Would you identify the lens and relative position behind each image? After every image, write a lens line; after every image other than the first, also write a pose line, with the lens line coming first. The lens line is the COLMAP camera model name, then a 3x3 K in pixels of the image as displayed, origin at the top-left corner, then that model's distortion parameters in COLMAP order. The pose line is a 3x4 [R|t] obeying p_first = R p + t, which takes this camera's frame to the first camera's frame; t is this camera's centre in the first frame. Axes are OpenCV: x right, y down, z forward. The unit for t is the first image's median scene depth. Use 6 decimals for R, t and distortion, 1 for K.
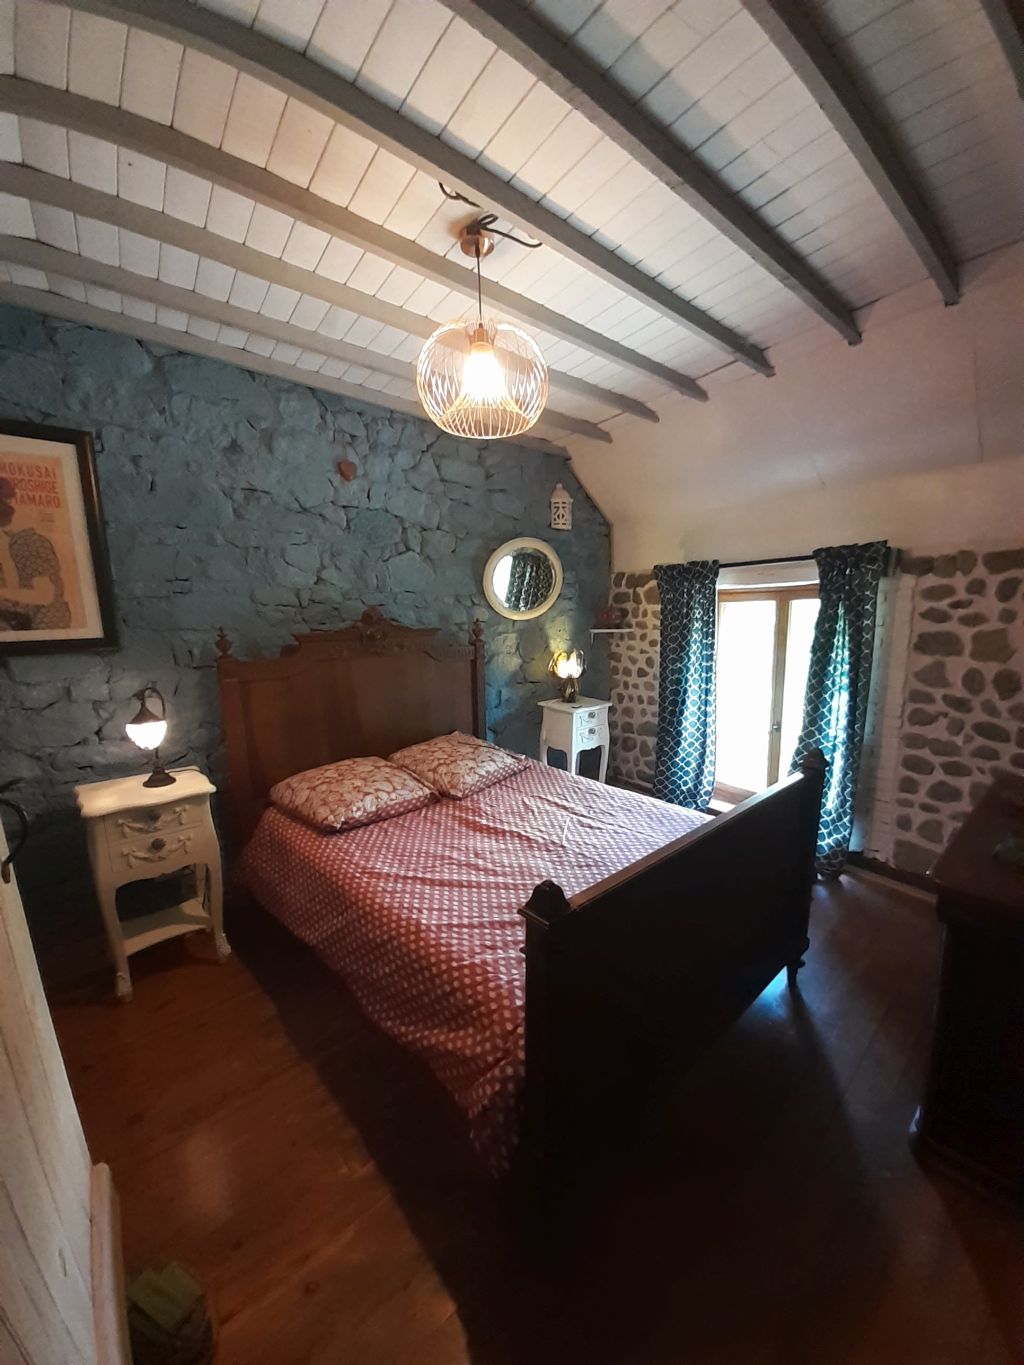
lens RADIAL K [[539.3, 0, 538.1], [0, 539.3, 711.8], [0, 0, 1]] dist [0.000385, -0.000390]
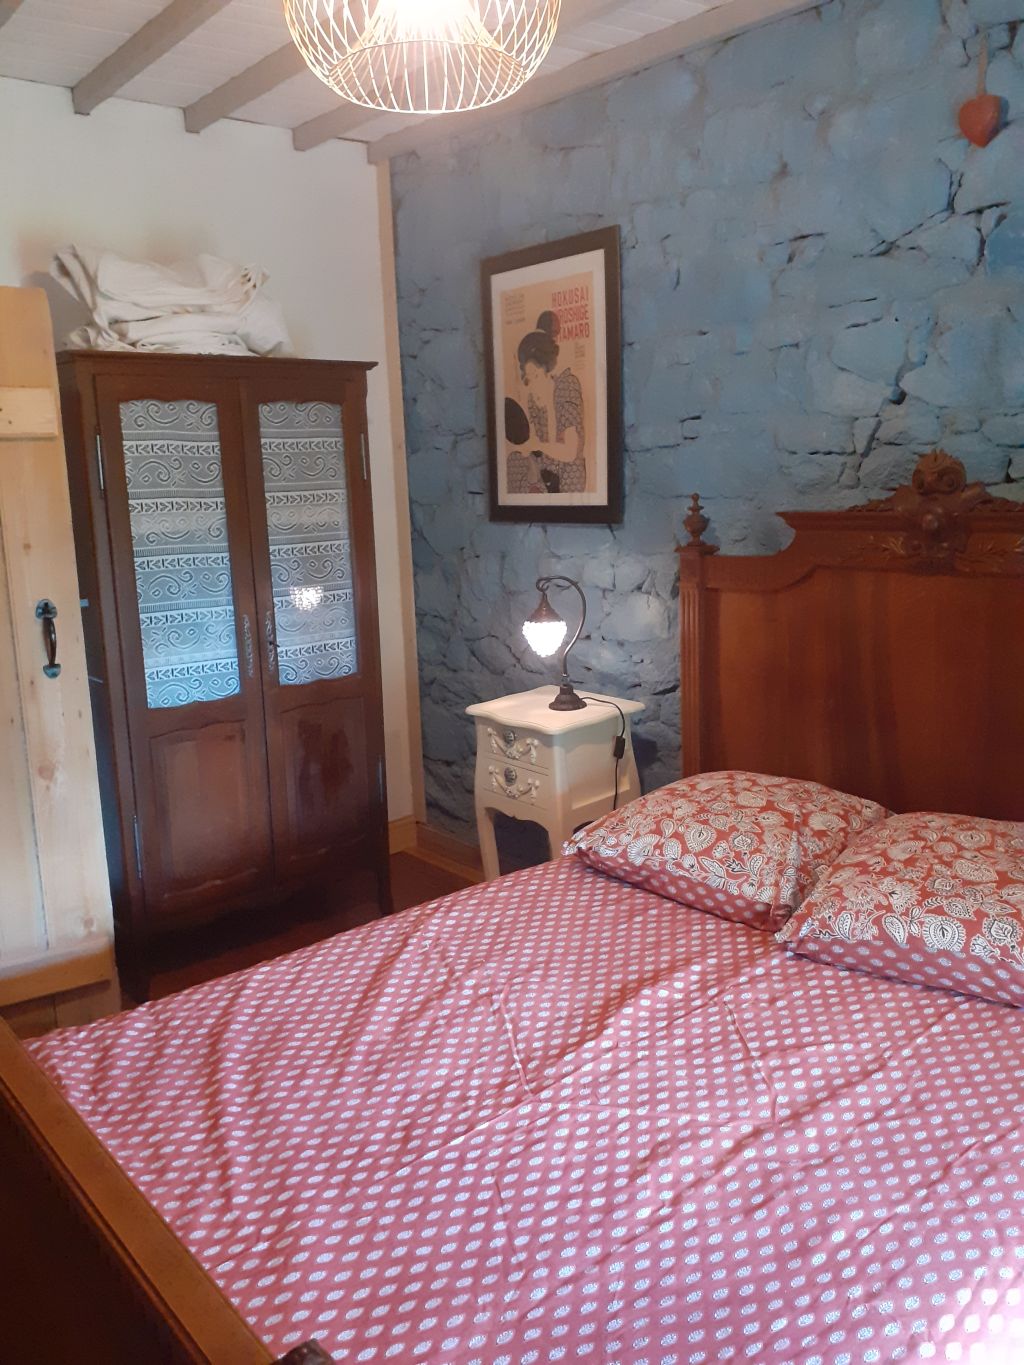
lens RADIAL K [[1083.6, 0, 510.4], [0, 1083.6, 681.1], [0, 0, 1]] dist [0.085768, -0.199544]
pose [[-0.067432, 0.198528, -0.977773, 0.604695], [-0.159821, 0.965199, 0.206997, -0.159281], [0.984840, 0.170227, -0.033357, 0.796359]]
